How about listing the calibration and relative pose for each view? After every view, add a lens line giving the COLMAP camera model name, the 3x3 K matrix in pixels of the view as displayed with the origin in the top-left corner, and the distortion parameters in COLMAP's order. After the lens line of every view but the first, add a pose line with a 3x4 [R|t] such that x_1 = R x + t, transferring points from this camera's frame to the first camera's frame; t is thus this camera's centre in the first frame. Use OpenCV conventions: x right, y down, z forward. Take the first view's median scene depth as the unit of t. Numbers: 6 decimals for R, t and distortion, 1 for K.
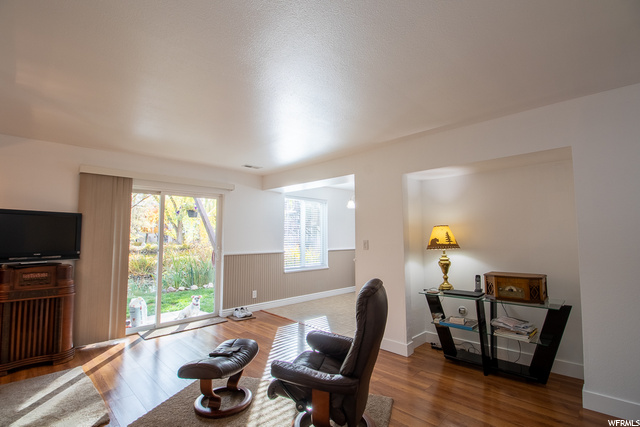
lens RADIAL K [[297.3, 0, 322.6], [0, 297.3, 212.5], [0, 0, 1]] dist [-0.004048, -0.010387]
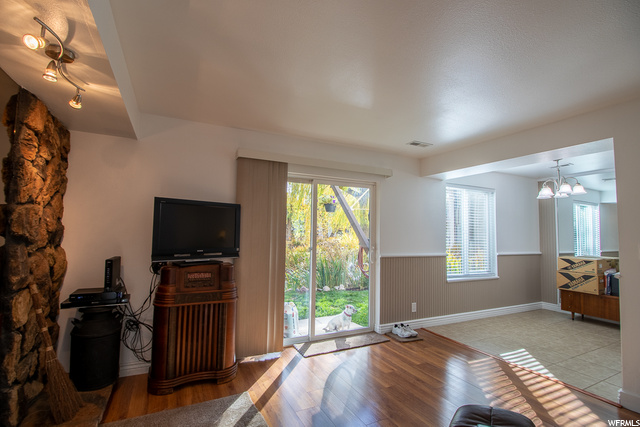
lens RADIAL K [[297.3, 0, 320.4], [0, 297.3, 214.1], [0, 0, 1]] dist [-0.004048, -0.010387]
pose [[0.945279, -0.001818, -0.326259, -0.272924], [0.005557, 0.999929, 0.010529, 0.020738], [0.326217, -0.011766, 0.945222, 0.223248]]
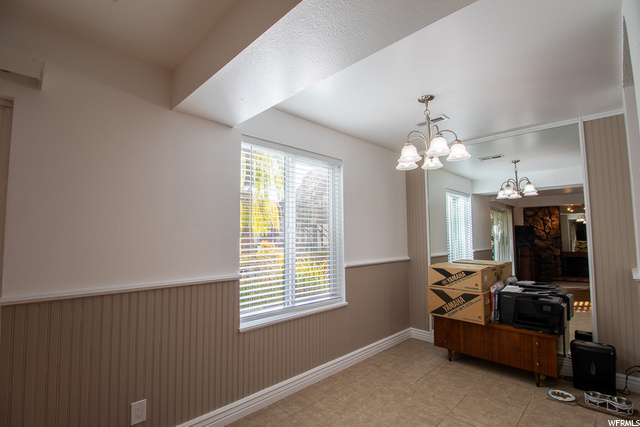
lens RADIAL K [[297.3, 0, 317.5], [0, 297.3, 214.8], [0, 0, 1]] dist [-0.004048, -0.010387]
pose [[0.999768, -0.008181, -0.019942, -0.025966], [0.008326, 0.999939, 0.007206, 0.070782], [0.019882, -0.007371, 0.999775, 0.892177]]
